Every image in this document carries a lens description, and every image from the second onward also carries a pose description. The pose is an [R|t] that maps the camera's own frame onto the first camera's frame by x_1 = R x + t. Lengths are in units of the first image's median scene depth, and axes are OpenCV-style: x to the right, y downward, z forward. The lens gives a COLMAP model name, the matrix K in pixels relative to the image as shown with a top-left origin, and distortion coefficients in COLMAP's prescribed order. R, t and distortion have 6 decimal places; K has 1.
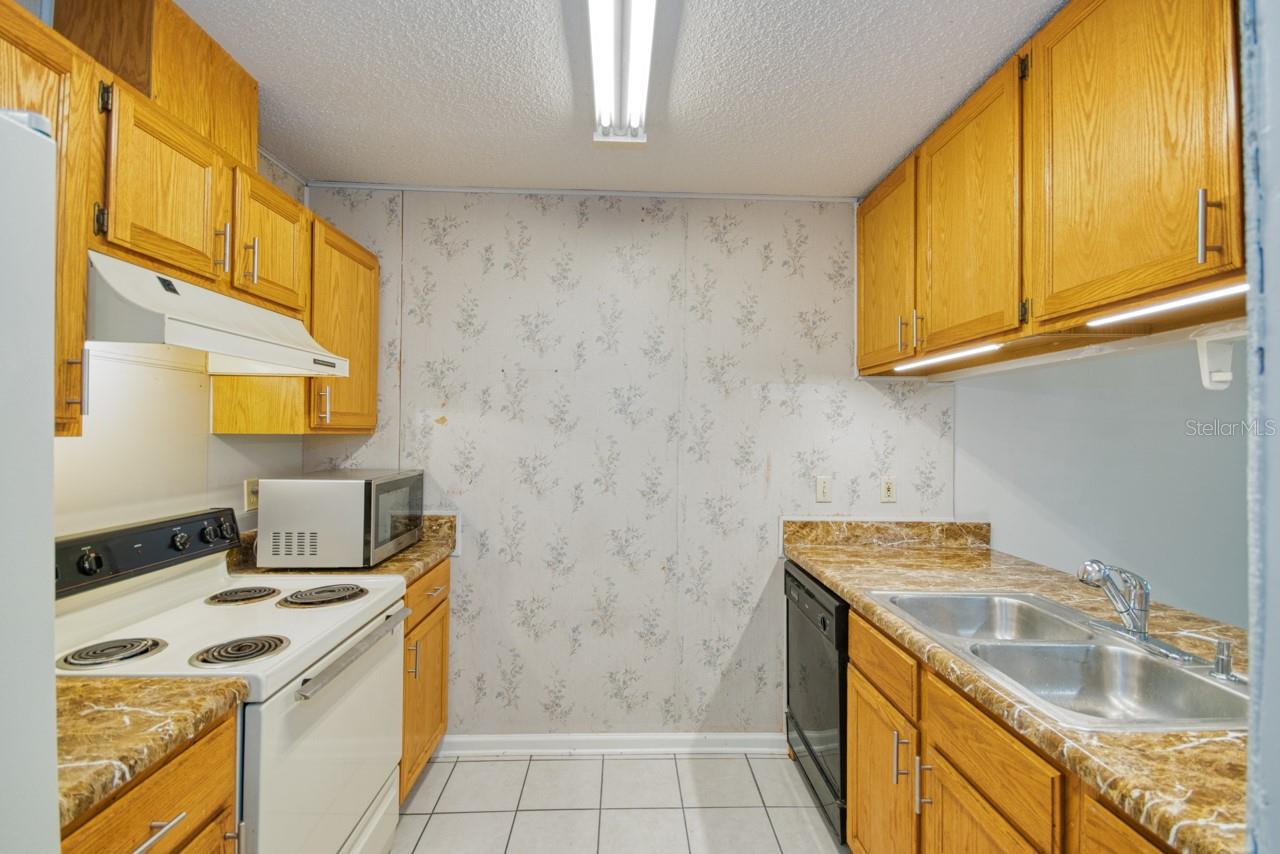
lens RADIAL K [[530.5, 0, 640.0], [0, 530.5, 427.0], [0, 0, 1]] dist [-0.000340, -0.011327]
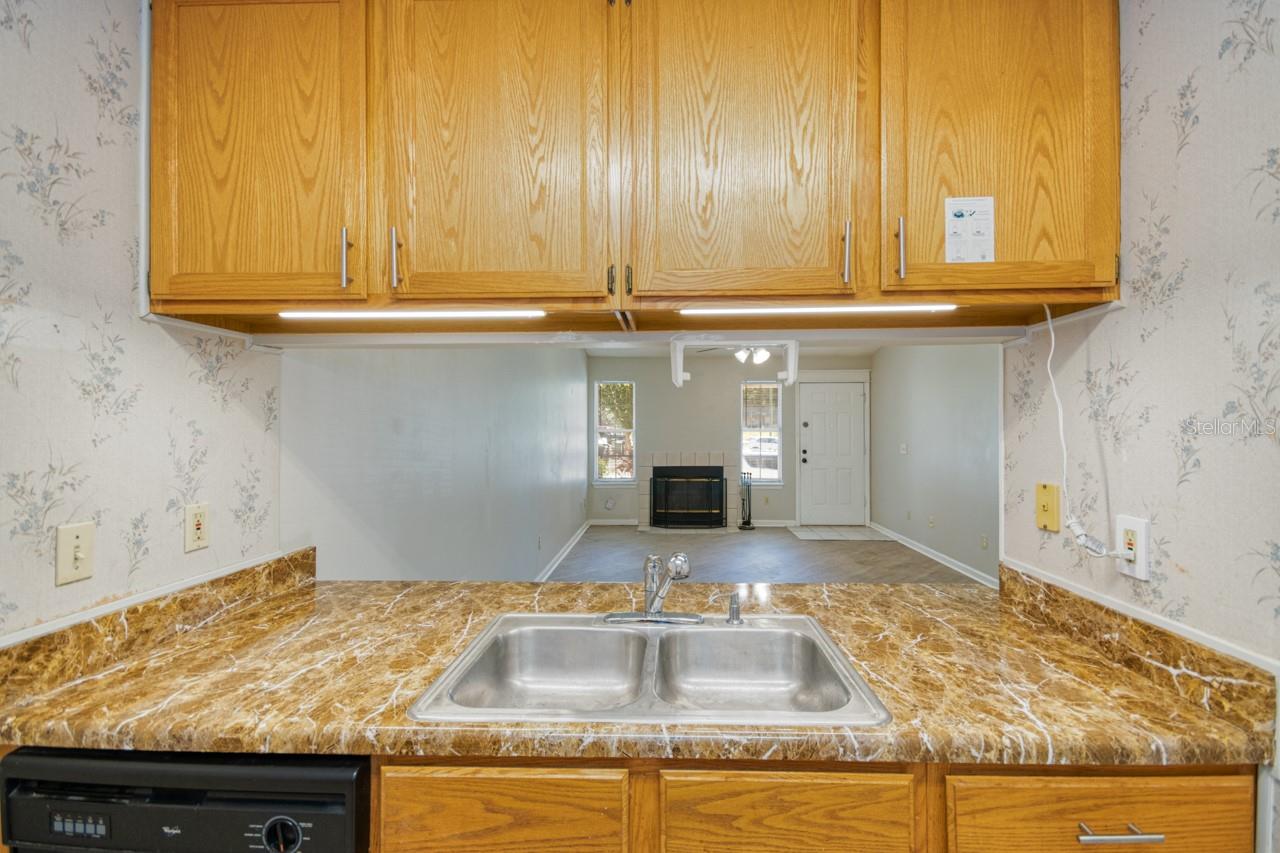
lens RADIAL K [[563.4, 0, 641.9], [0, 563.4, 422.5], [0, 0, 1]] dist [0.018947, -0.009259]
pose [[0.069483, 0.001278, 0.997582, -0.097956], [-0.006615, 0.999978, -0.000820, 0.005925], [-0.997561, -0.006542, 0.069489, 0.503517]]
